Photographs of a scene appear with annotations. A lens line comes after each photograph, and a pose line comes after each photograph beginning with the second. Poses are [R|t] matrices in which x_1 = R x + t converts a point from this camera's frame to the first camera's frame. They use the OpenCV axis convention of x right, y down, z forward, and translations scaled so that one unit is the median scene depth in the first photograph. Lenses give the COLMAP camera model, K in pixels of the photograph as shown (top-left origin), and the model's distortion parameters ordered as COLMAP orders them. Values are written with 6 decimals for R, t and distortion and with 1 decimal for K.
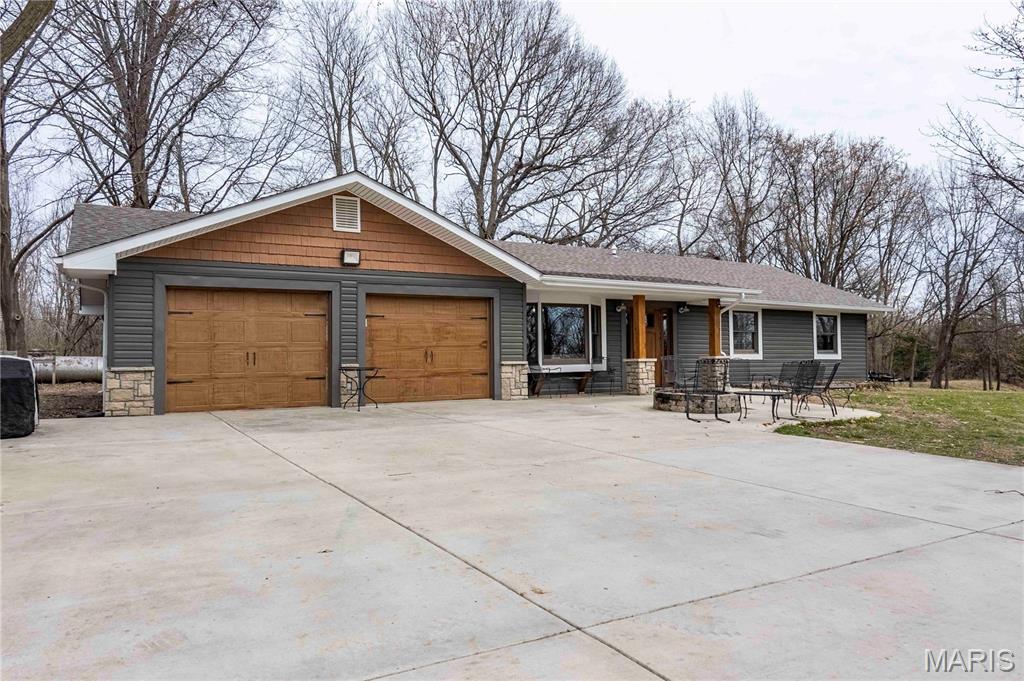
lens RADIAL K [[700.5, 0, 536.1], [0, 700.5, 343.6], [0, 0, 1]] dist [0.004283, 0.000887]
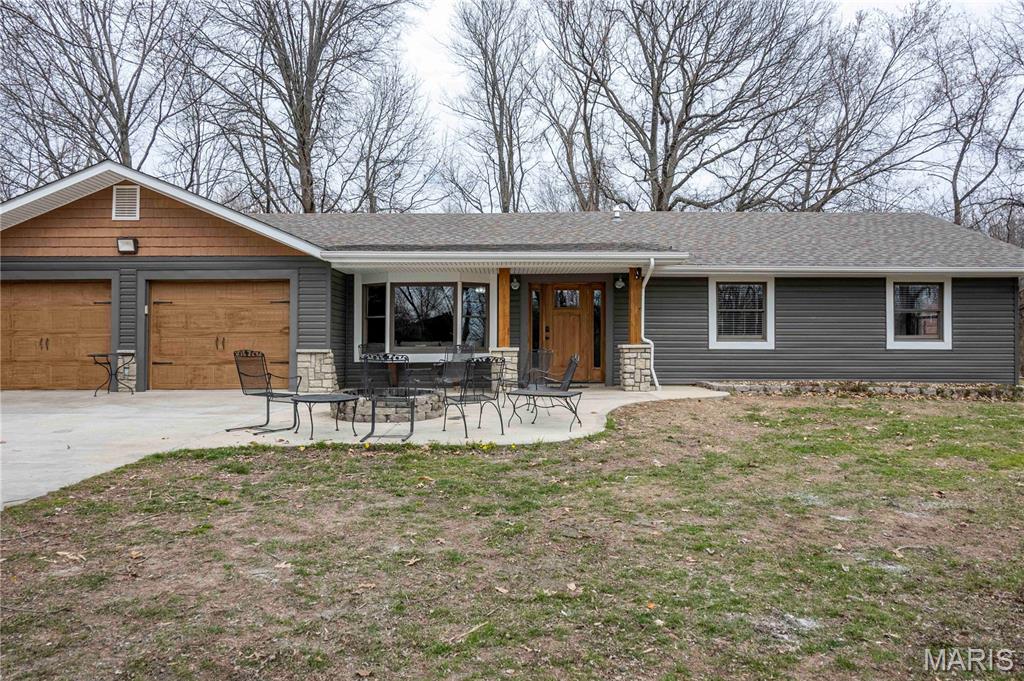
lens RADIAL K [[709.4, 0, 510.0], [0, 709.4, 344.6], [0, 0, 1]] dist [0.010356, 0.001677]
pose [[0.854162, 0.007371, -0.519954, 0.696850], [0.004640, 0.999752, 0.021795, 0.000973], [0.519985, -0.021029, 0.853916, 0.374799]]
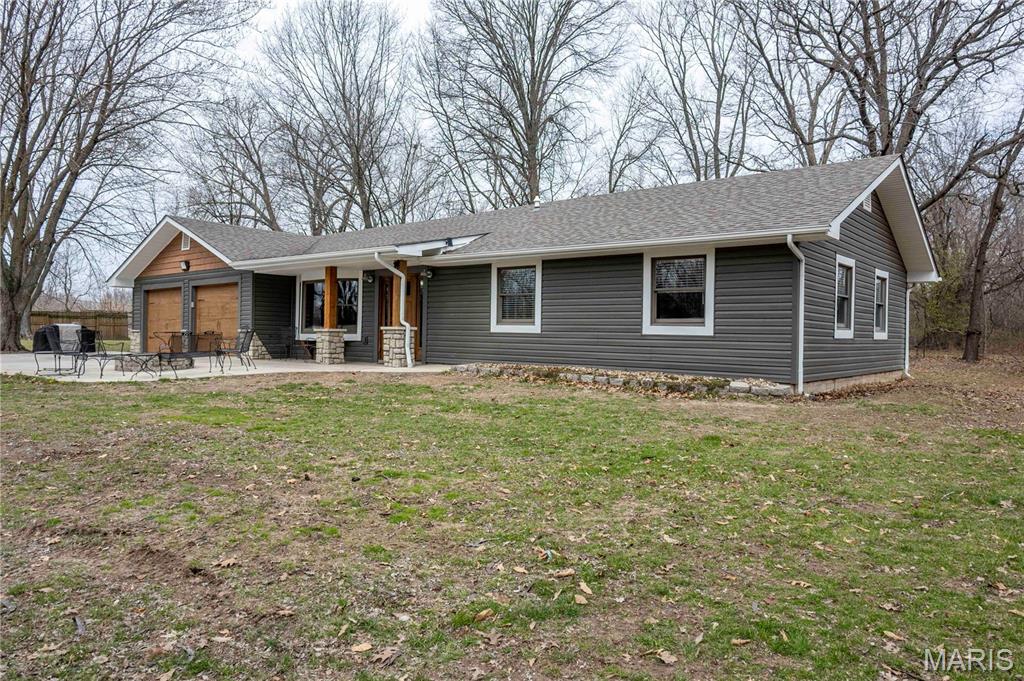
lens RADIAL K [[709.4, 0, 510.0], [0, 709.4, 344.6], [0, 0, 1]] dist [0.010356, 0.001677]
pose [[0.315342, 0.027253, -0.948587, 1.472421], [0.009728, 0.999442, 0.031949, 0.016566], [0.948928, -0.019303, 0.314901, 1.114159]]
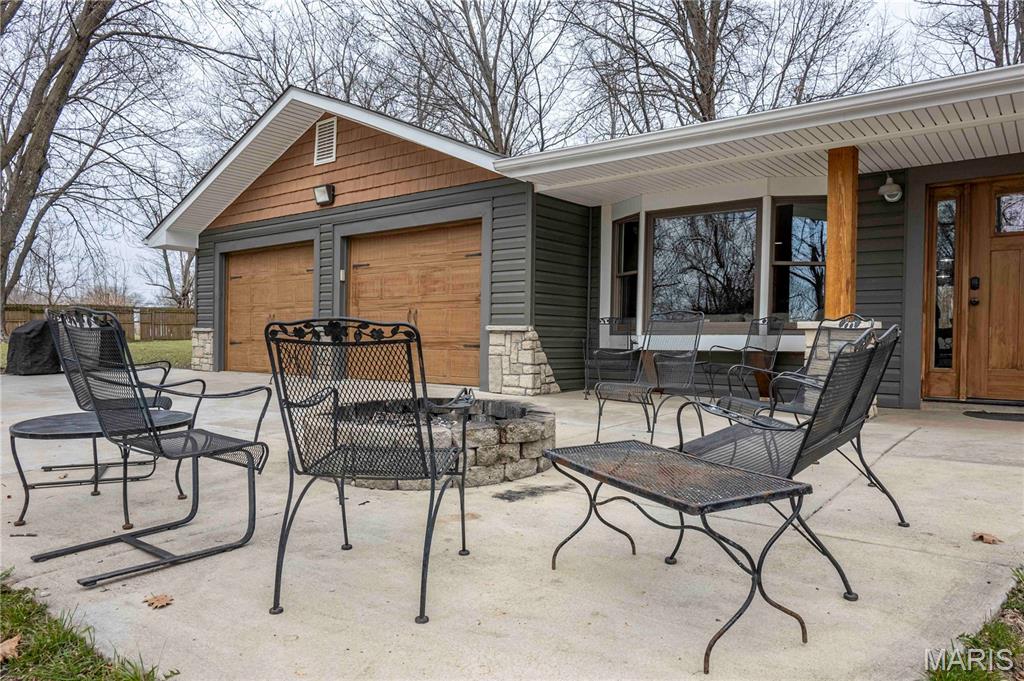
lens RADIAL K [[698.8, 0, 505.4], [0, 698.8, 338.6], [0, 0, 1]] dist [-0.004126, -0.002181]
pose [[0.343726, 0.017987, -0.938898, 0.523591], [0.012006, 0.999651, 0.023546, 0.023869], [0.938993, -0.019366, 0.343390, 0.852846]]
